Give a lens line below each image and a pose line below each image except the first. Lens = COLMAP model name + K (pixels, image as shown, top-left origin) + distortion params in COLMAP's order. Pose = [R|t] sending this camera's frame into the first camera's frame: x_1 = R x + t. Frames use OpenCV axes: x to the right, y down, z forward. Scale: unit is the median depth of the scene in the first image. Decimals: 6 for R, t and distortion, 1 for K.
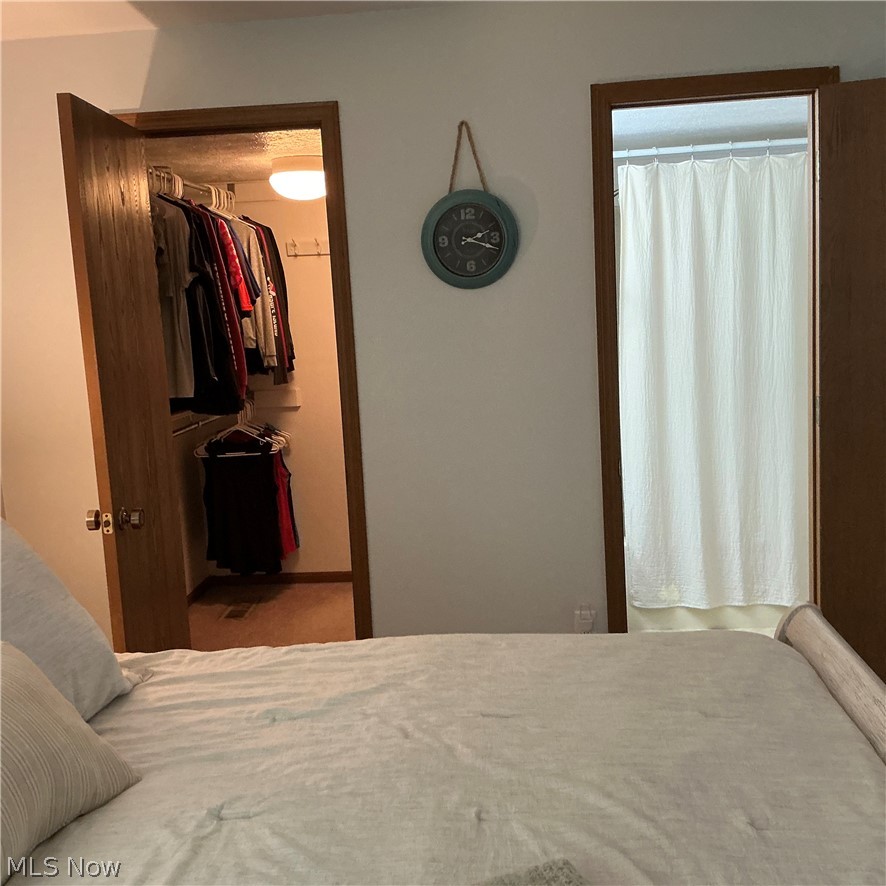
lens RADIAL K [[980.5, 0, 446.0], [0, 980.5, 441.5], [0, 0, 1]] dist [0.169166, -0.380508]
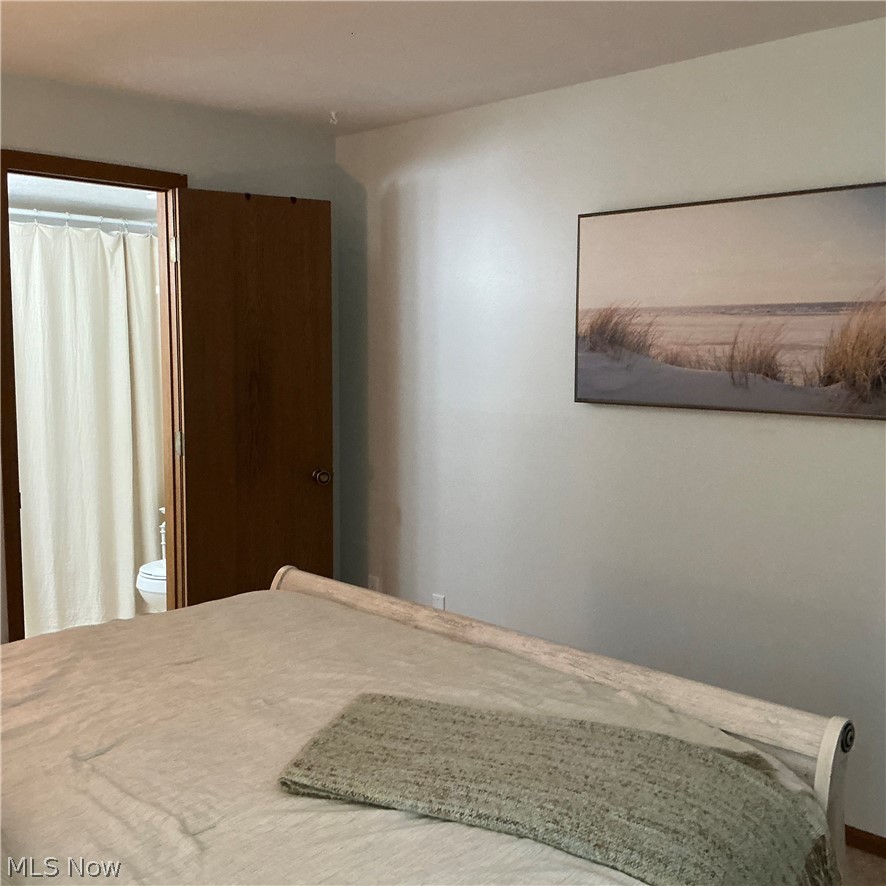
lens RADIAL K [[980.5, 0, 446.0], [0, 980.5, 441.5], [0, 0, 1]] dist [0.169166, -0.380508]
pose [[0.639102, -0.017547, 0.768922, -0.660852], [0.065320, 0.997366, -0.031532, 0.050038], [-0.766343, 0.070378, 0.638565, -0.091729]]
